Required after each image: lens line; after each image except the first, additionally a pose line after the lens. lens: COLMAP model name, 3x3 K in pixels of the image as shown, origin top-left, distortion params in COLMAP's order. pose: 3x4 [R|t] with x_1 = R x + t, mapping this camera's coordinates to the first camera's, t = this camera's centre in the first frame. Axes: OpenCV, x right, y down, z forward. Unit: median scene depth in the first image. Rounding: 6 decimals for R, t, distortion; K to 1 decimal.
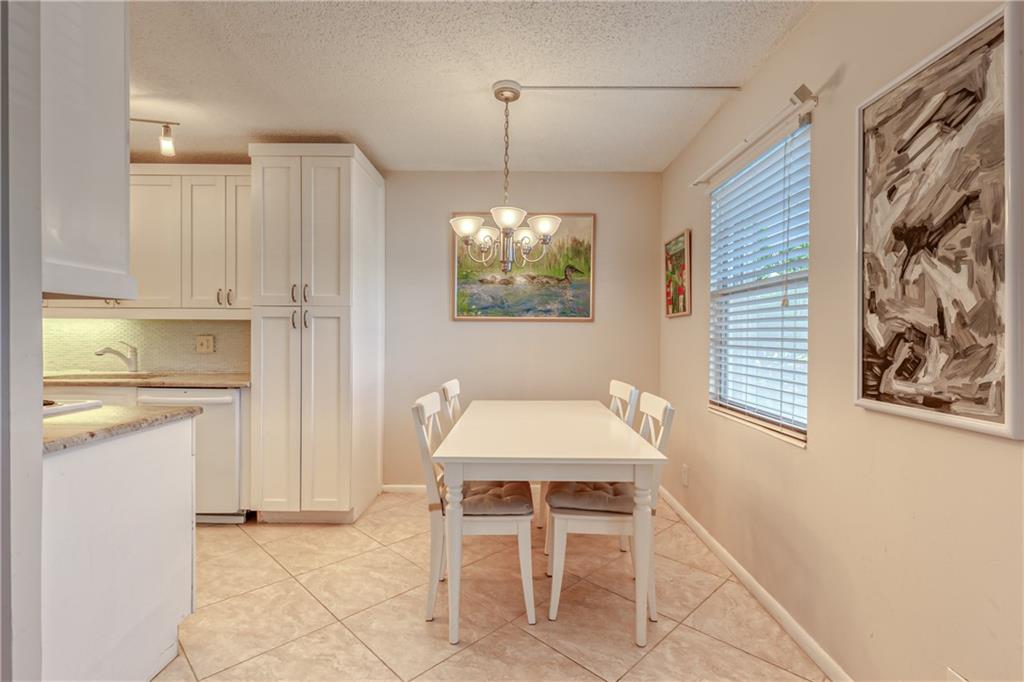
lens RADIAL K [[495.5, 0, 517.5], [0, 495.5, 336.5], [0, 0, 1]] dist [0.000231, 0.003472]
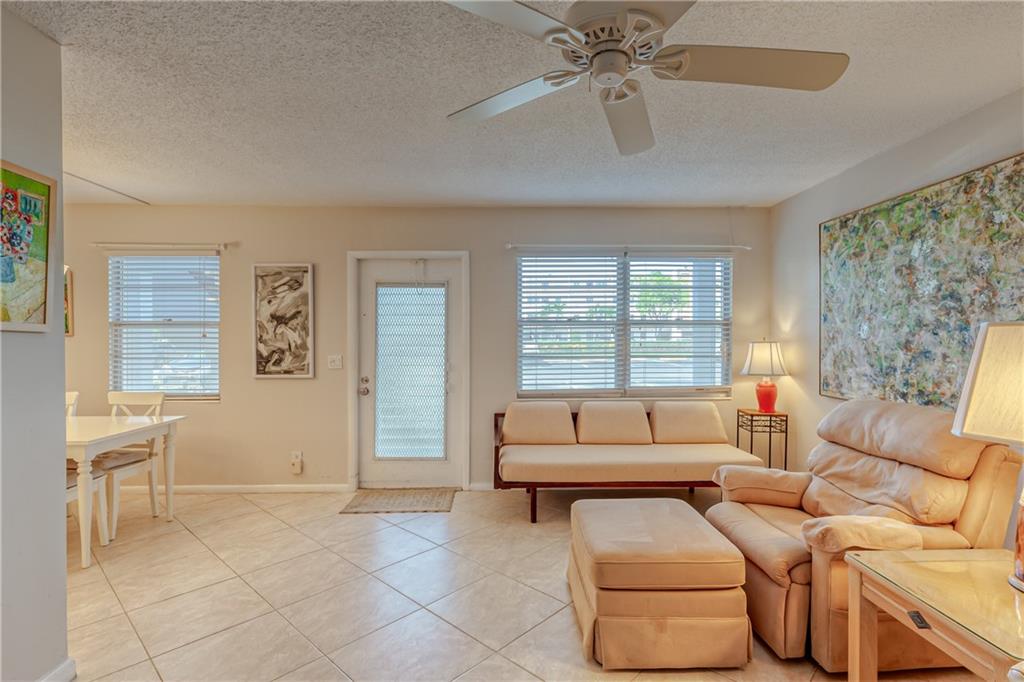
lens RADIAL K [[495.5, 0, 513.5], [0, 495.5, 340.5], [0, 0, 1]] dist [0.000231, 0.003472]
pose [[-0.015409, -0.016271, 0.999749, -1.596247], [0.002776, 0.999863, 0.016316, -0.079752], [-0.999877, 0.003027, -0.015362, -0.280167]]
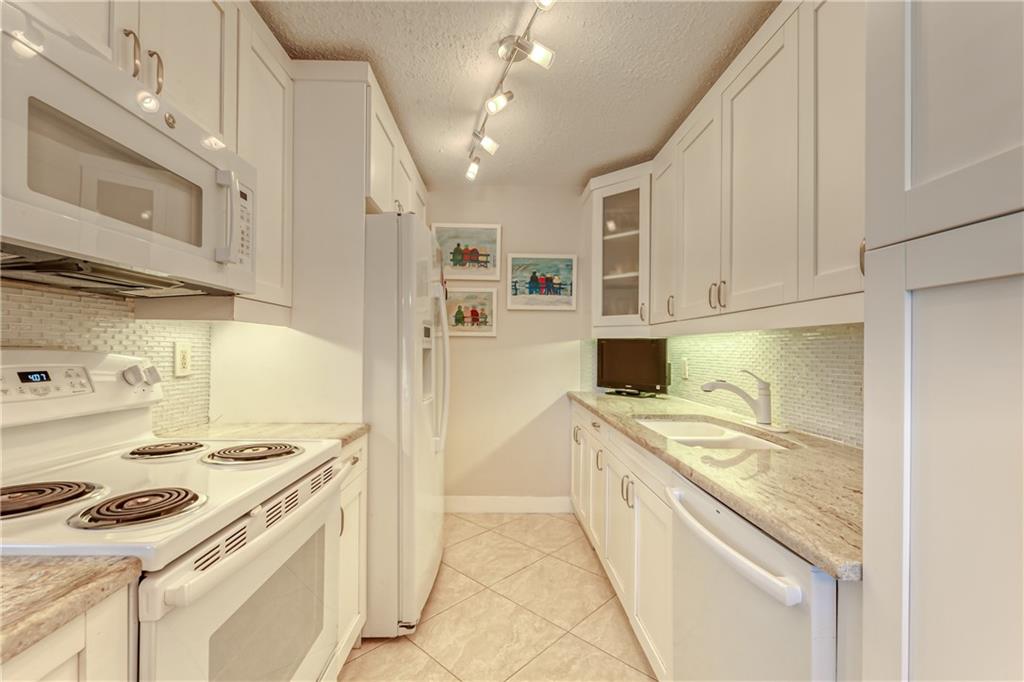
lens RADIAL K [[437.1, 0, 503.7], [0, 437.1, 345.3], [0, 0, 1]] dist [0.010520, -0.001870]
pose [[0.010358, -0.017805, -0.999788, -0.503651], [-0.010900, 0.999780, -0.017918, -0.013983], [0.999887, 0.011083, 0.010162, 1.280804]]
